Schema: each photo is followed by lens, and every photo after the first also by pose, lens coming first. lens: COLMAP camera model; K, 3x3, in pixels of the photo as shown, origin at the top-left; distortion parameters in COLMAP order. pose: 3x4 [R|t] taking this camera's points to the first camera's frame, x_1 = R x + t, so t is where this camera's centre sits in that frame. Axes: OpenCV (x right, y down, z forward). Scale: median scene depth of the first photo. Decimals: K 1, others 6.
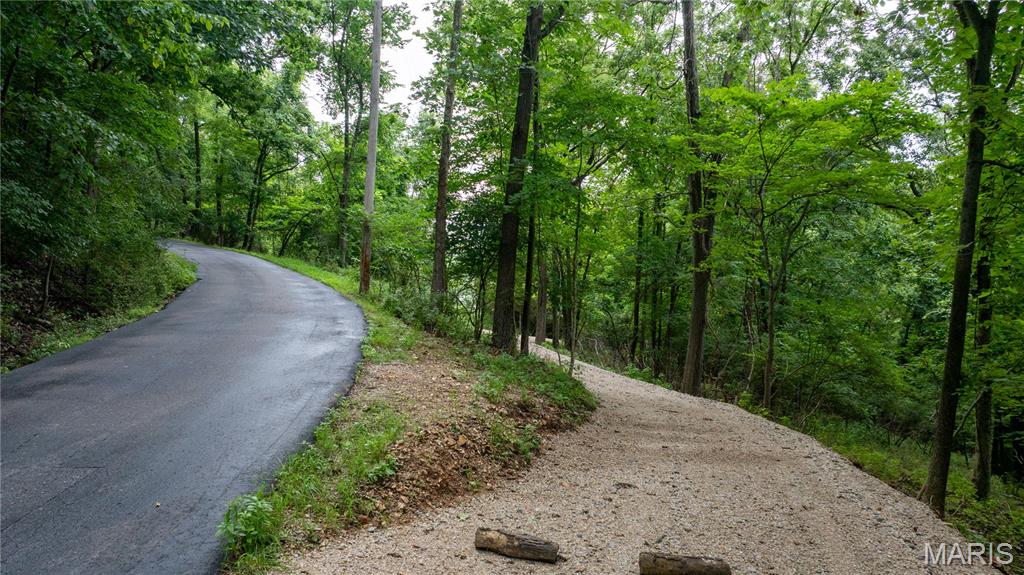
lens RADIAL K [[730.3, 0, 512.5], [0, 730.3, 287.0], [0, 0, 1]] dist [-0.039374, 0.038473]
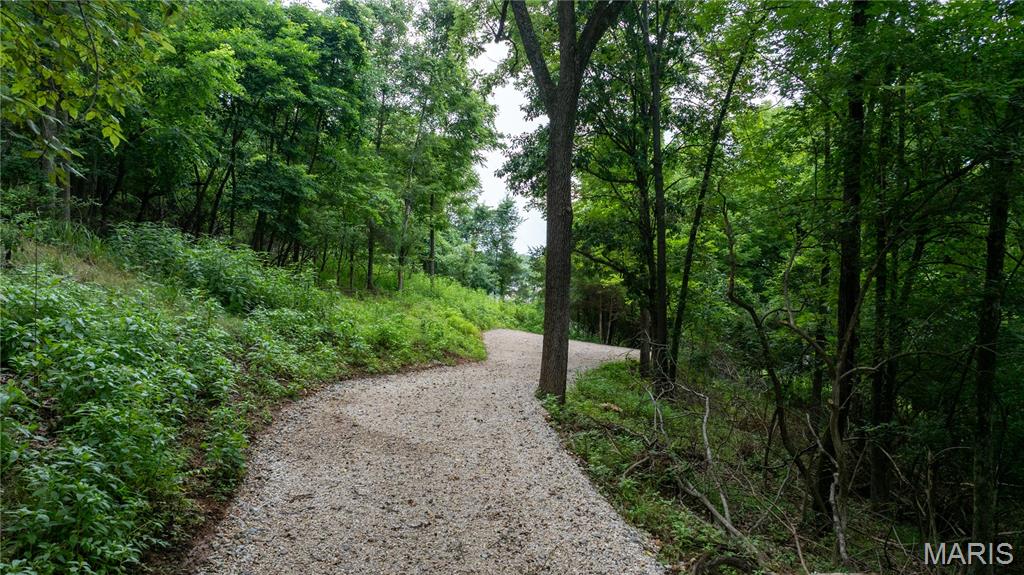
lens RADIAL K [[730.3, 0, 510.5], [0, 730.3, 284.6], [0, 0, 1]] dist [-0.039374, 0.038473]
pose [[0.985028, 0.001676, -0.172388, 0.112322], [-0.001689, 0.999999, 0.000071, 0.032810], [0.172388, 0.000222, 0.985029, 0.893186]]
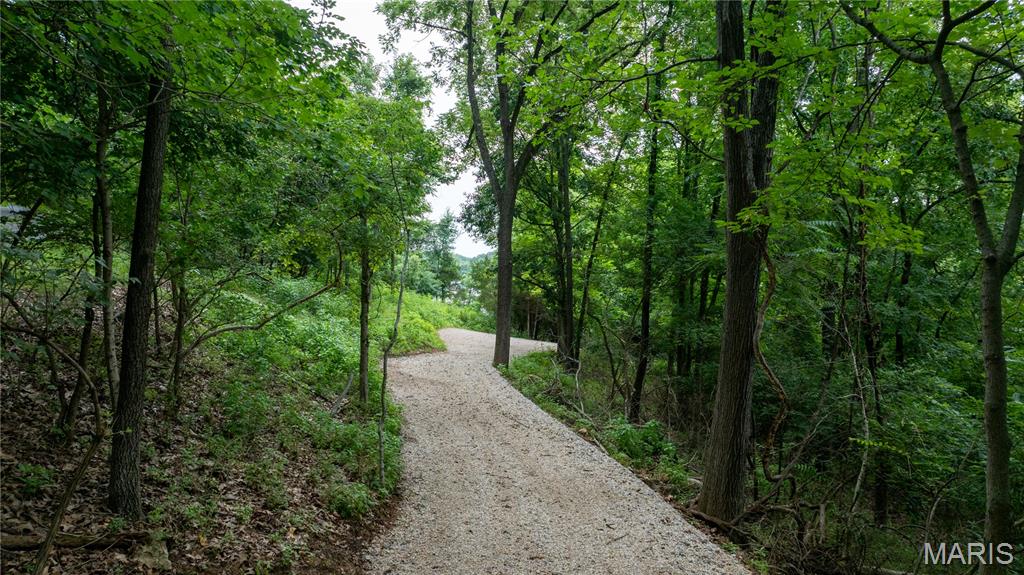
lens RADIAL K [[730.3, 0, 513.0], [0, 730.3, 290.1], [0, 0, 1]] dist [-0.039374, 0.038473]
pose [[0.997397, 0.000896, -0.072093, 0.133814], [-0.000131, 0.999944, 0.010617, 0.006001], [0.072099, -0.010580, 0.997341, 0.489997]]
